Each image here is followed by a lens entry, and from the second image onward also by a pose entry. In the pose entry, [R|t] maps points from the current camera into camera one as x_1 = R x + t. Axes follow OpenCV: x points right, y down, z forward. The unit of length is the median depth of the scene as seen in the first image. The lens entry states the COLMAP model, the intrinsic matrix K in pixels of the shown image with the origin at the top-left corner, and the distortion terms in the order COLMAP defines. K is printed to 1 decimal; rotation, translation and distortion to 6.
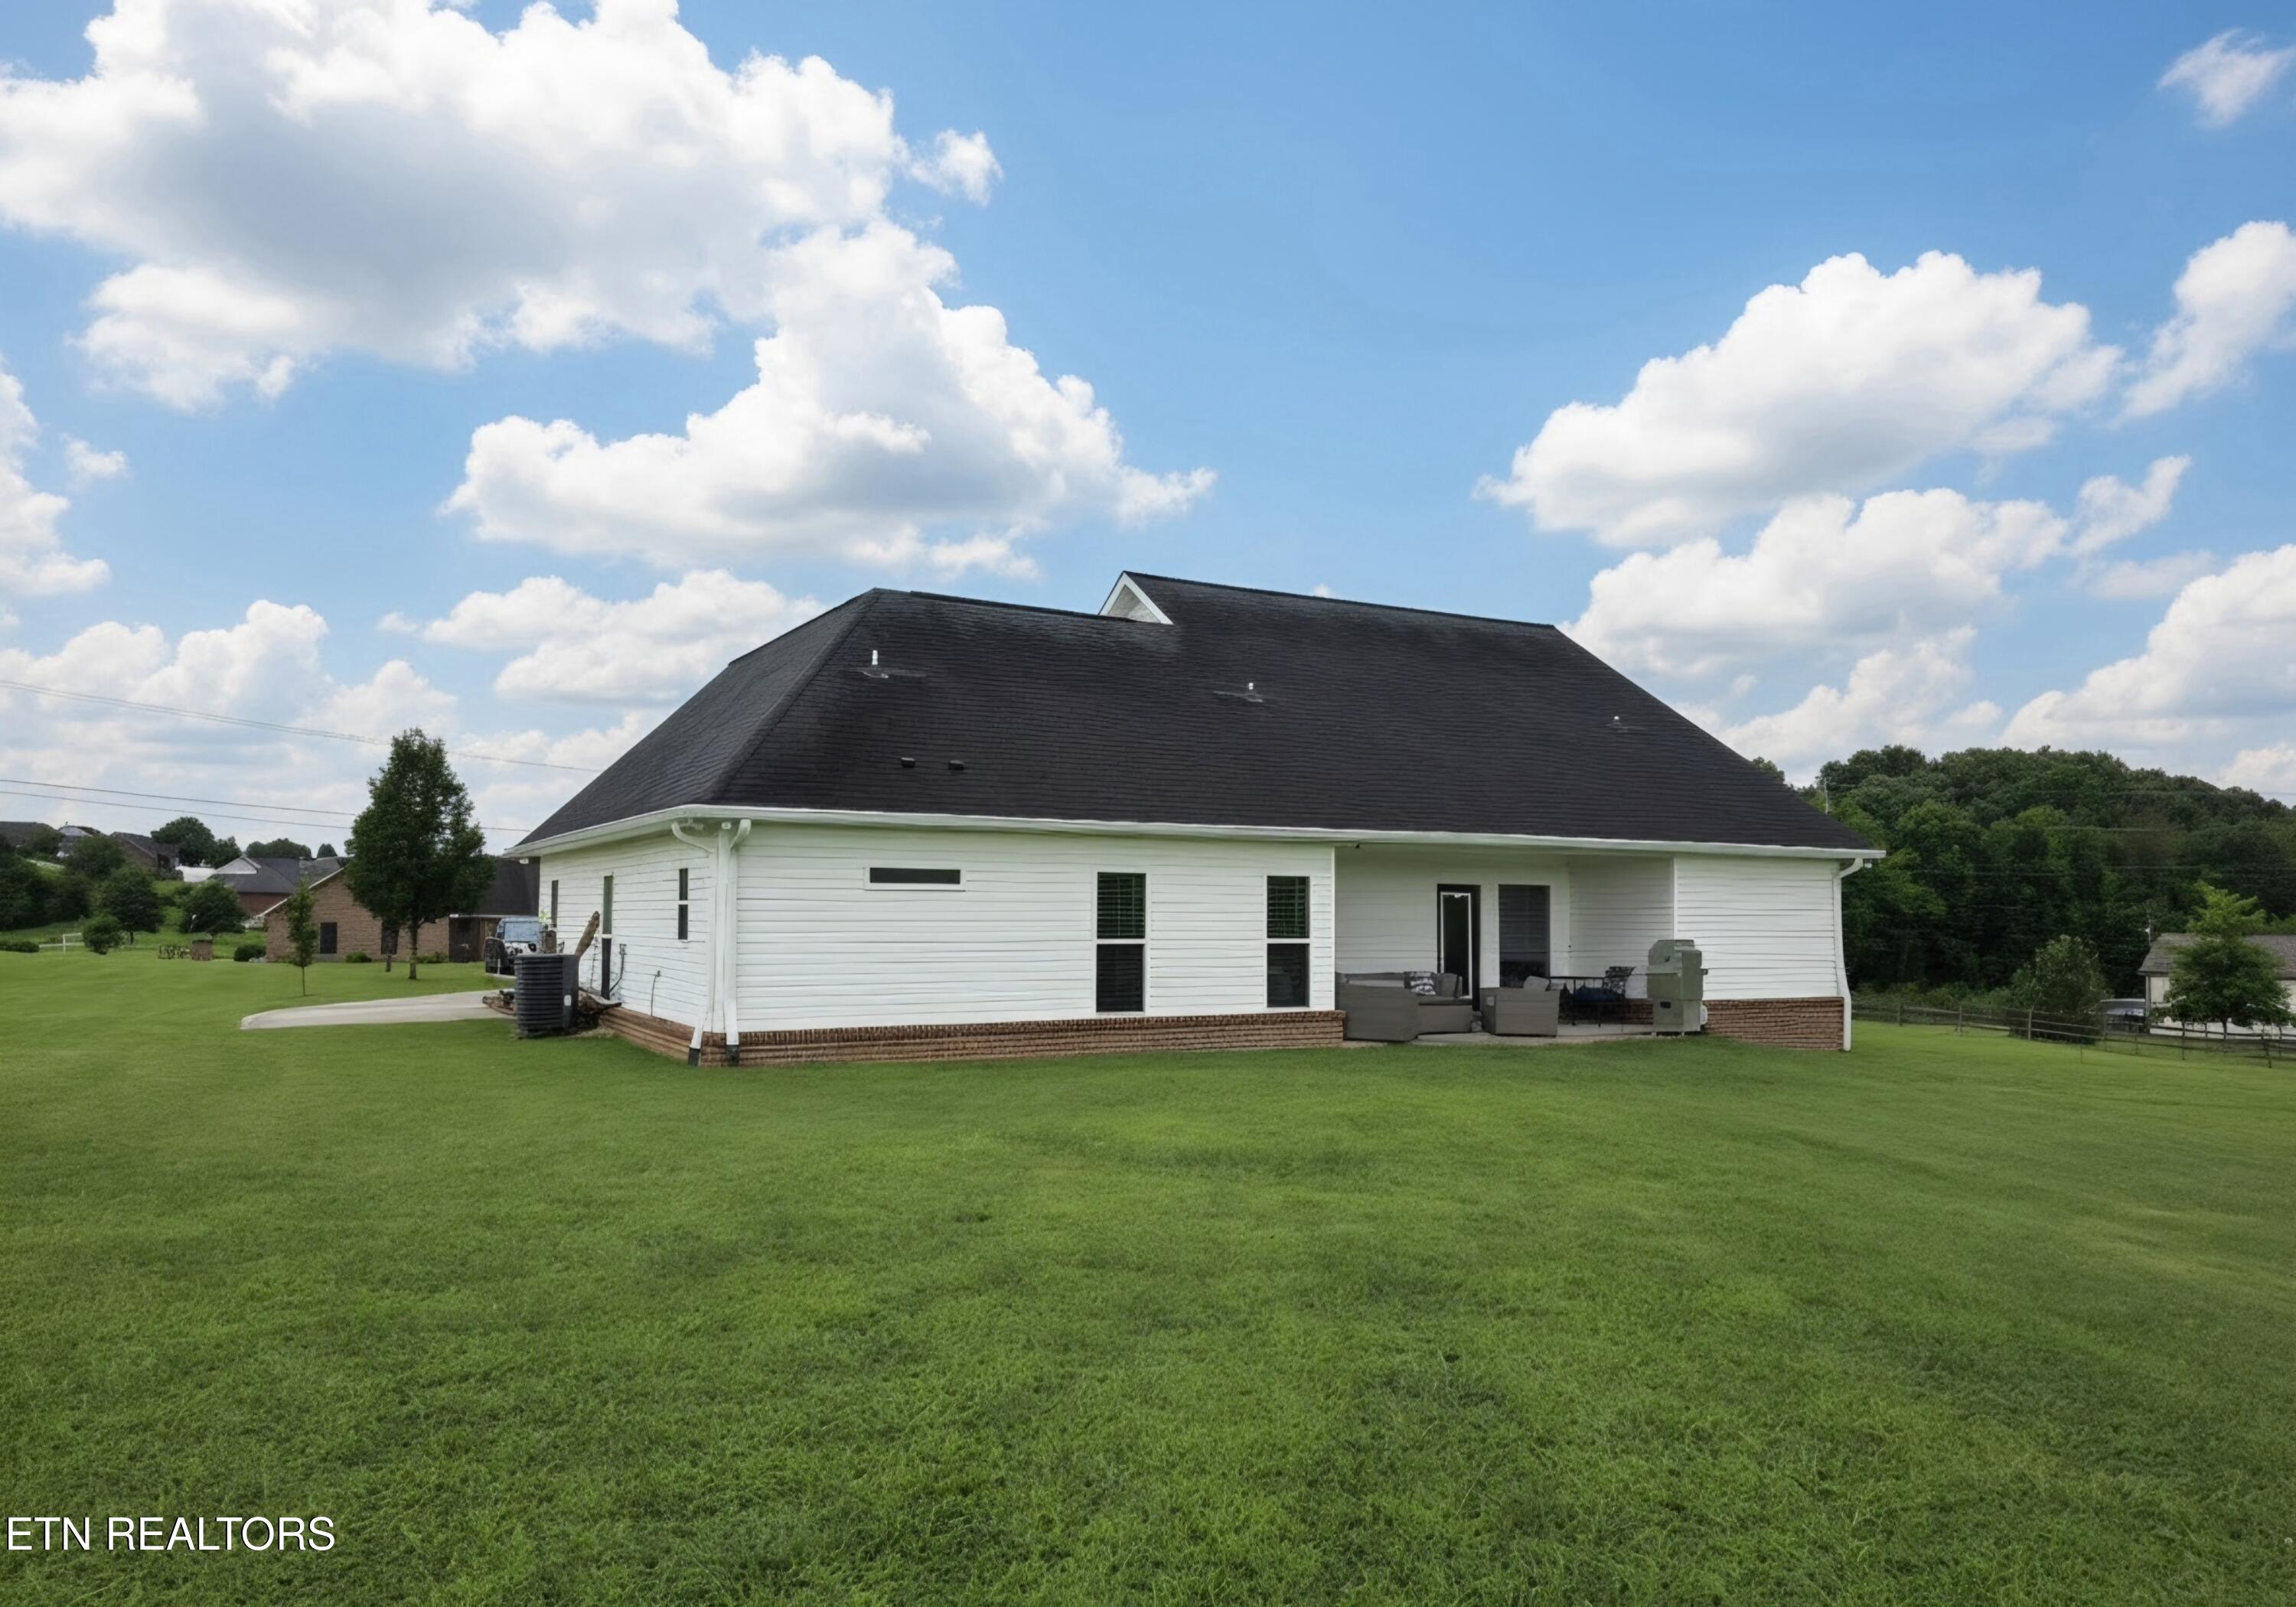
lens RADIAL K [[1567.7, 0, 1148.0], [0, 1567.7, 803.5], [0, 0, 1]] dist [0.008386, 0.000060]
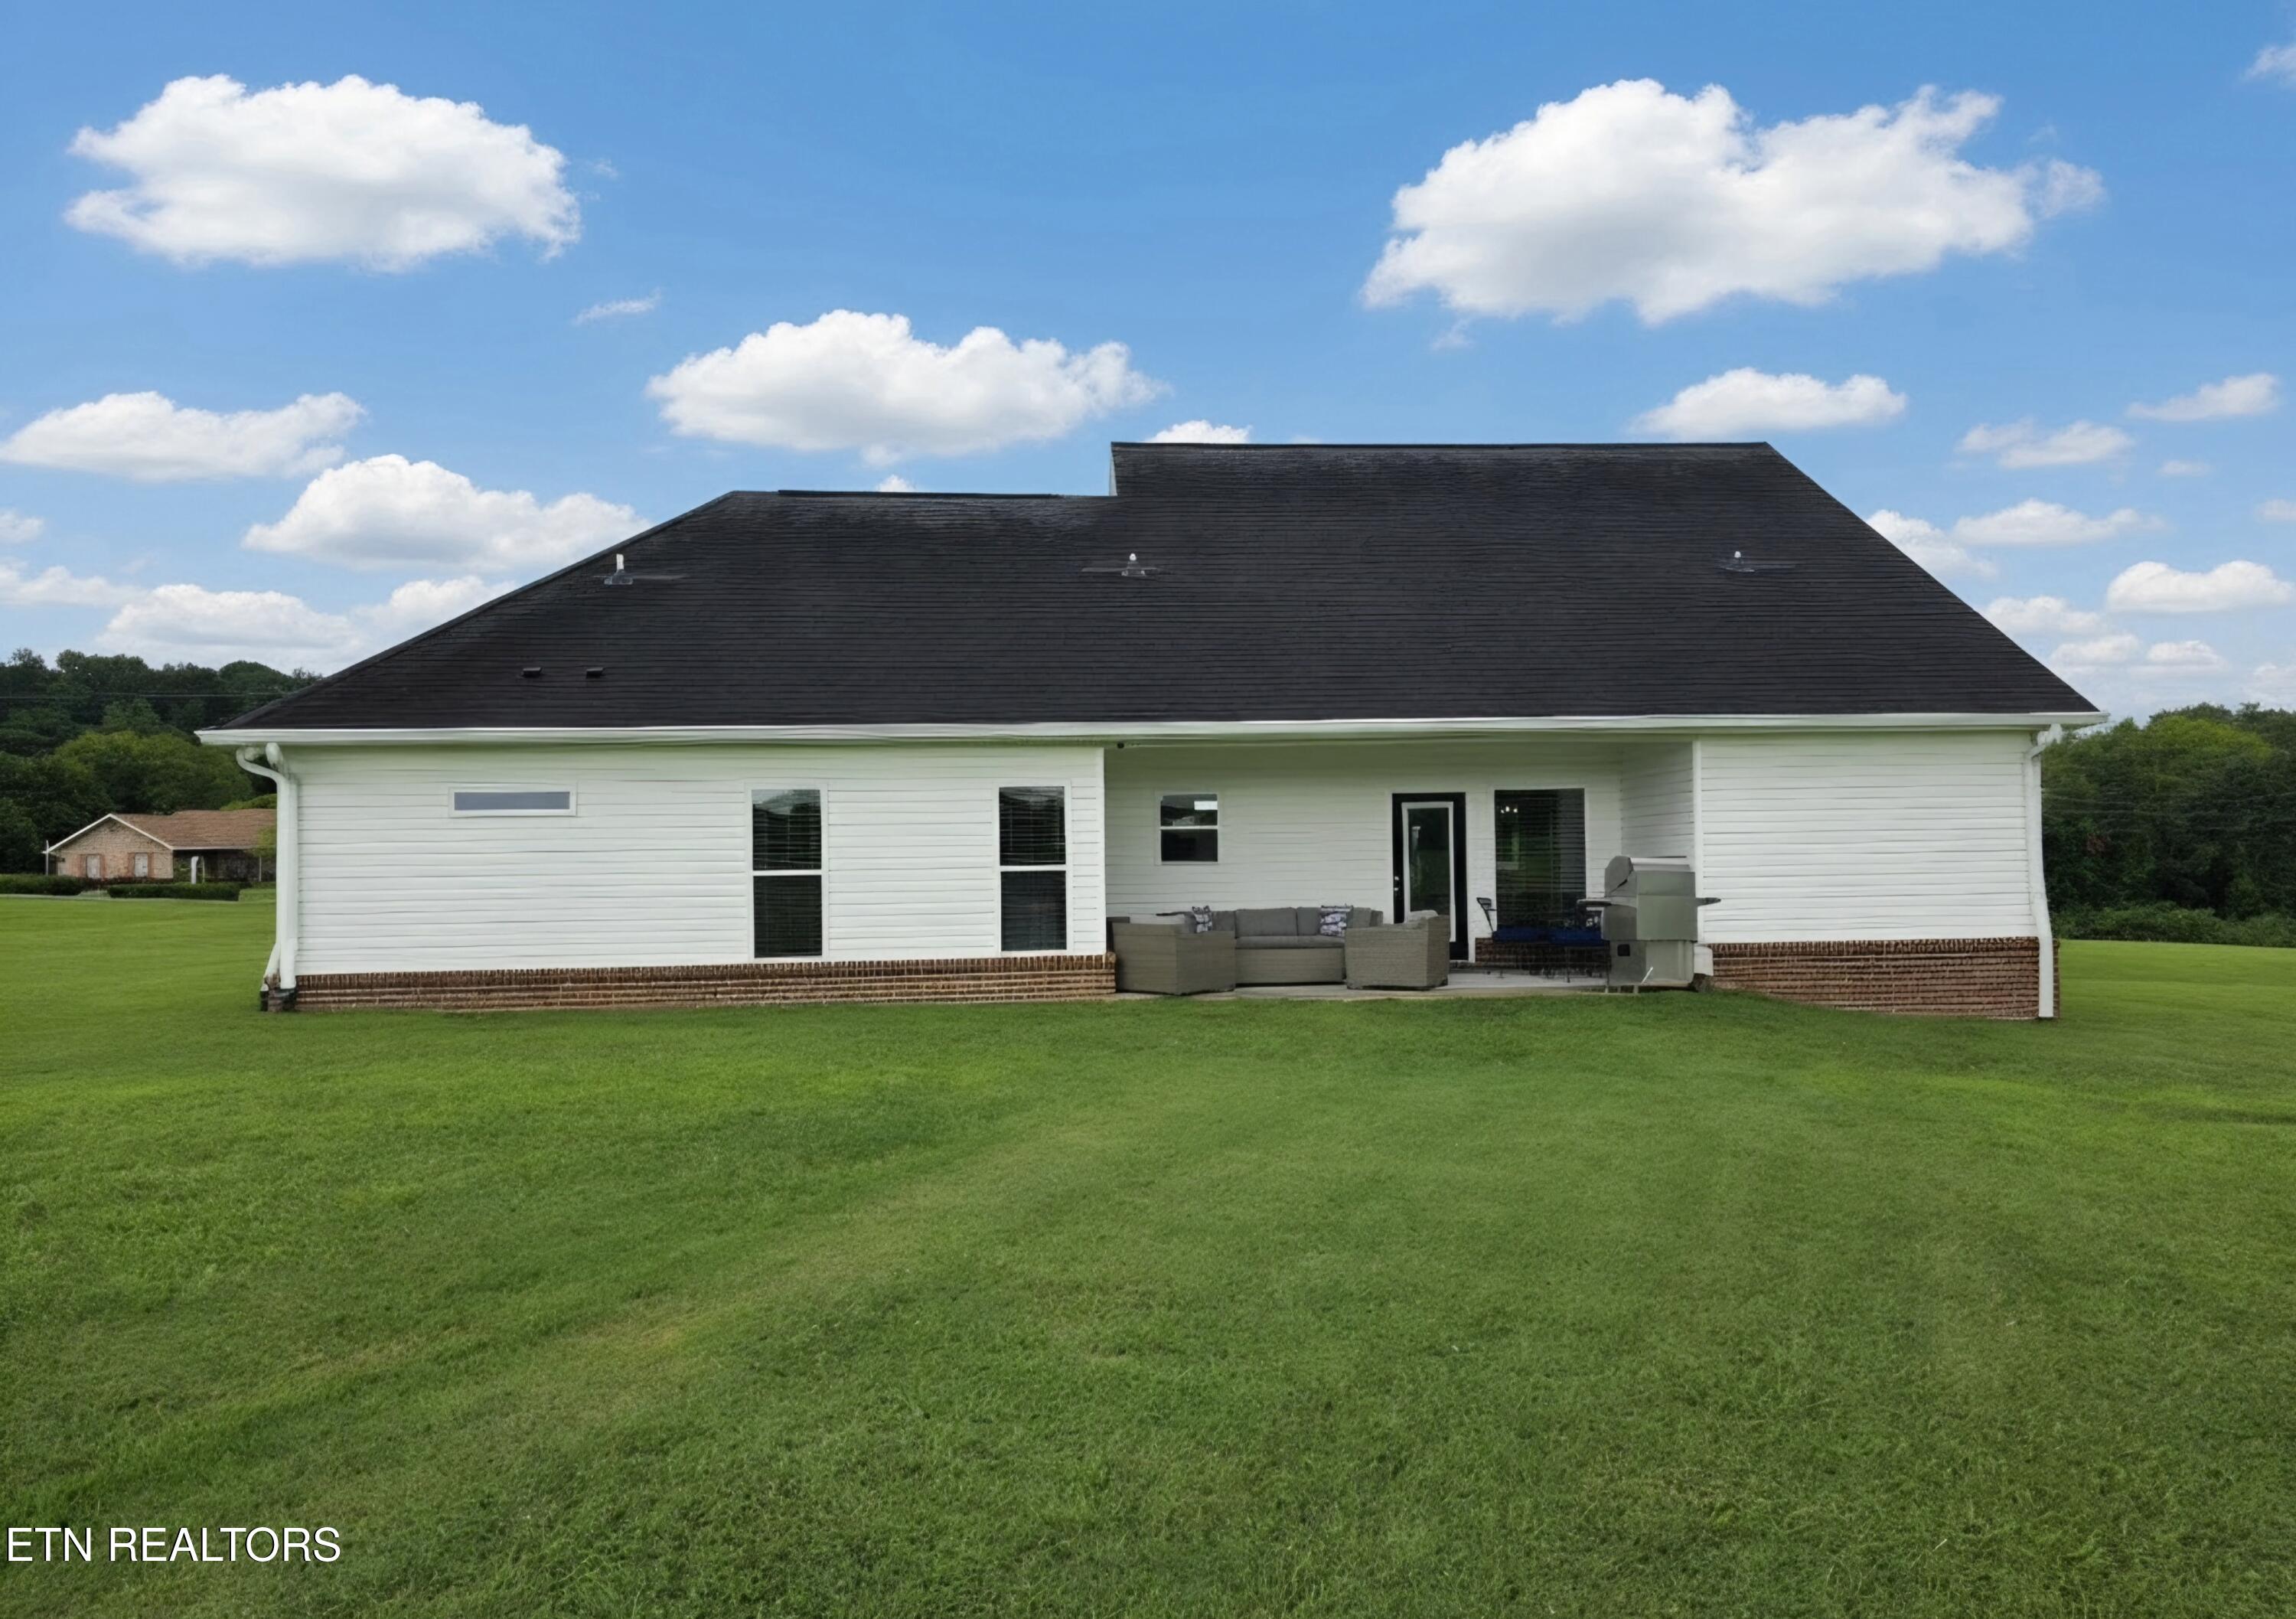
lens RADIAL K [[1487.3, 0, 1148.0], [0, 1487.3, 809.5], [0, 0, 1]] dist [0.000208, -0.000769]
pose [[0.905419, -0.029602, -0.423485, 0.411956], [0.049710, 0.998096, 0.036513, 0.029783], [0.421598, -0.054111, 0.905167, 0.304914]]
